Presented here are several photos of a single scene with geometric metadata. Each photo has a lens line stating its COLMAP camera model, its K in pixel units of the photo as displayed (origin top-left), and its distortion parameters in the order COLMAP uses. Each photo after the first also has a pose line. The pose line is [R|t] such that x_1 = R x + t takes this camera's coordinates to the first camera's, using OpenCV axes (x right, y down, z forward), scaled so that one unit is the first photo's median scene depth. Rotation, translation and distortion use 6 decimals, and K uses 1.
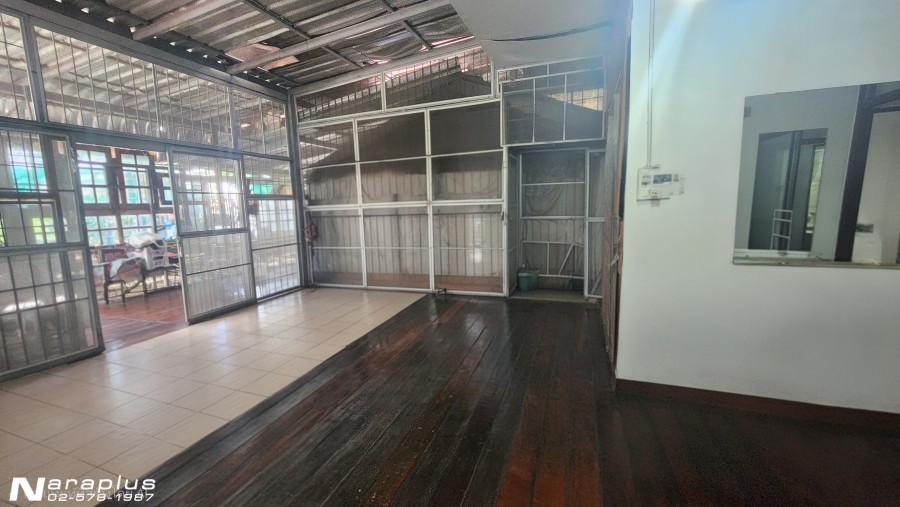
lens RADIAL K [[369.5, 0, 447.6], [0, 369.5, 252.2], [0, 0, 1]] dist [0.002461, -0.000004]
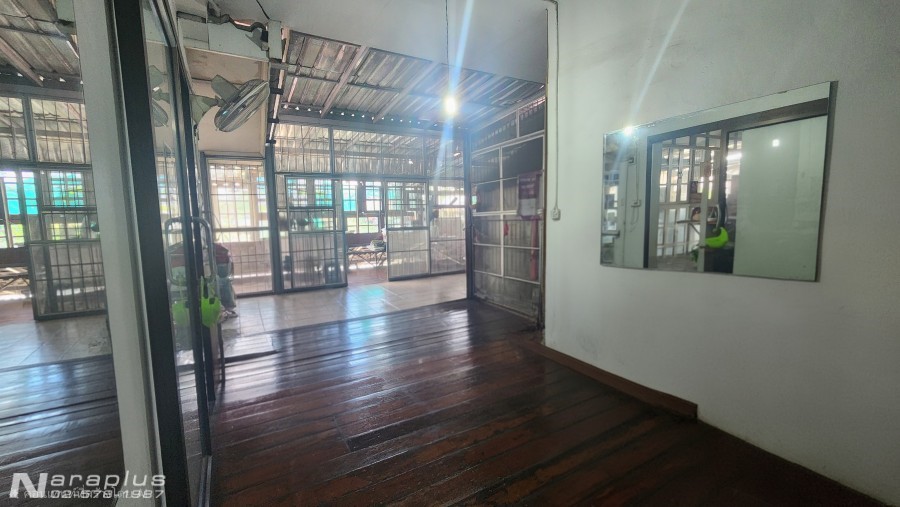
lens RADIAL K [[369.5, 0, 449.9], [0, 369.5, 252.9], [0, 0, 1]] dist [0.002461, -0.000004]
pose [[0.769328, 0.078743, -0.633983, 0.502539], [-0.084053, 0.996224, 0.021738, 0.002820], [0.633301, 0.036565, 0.773042, -0.126039]]
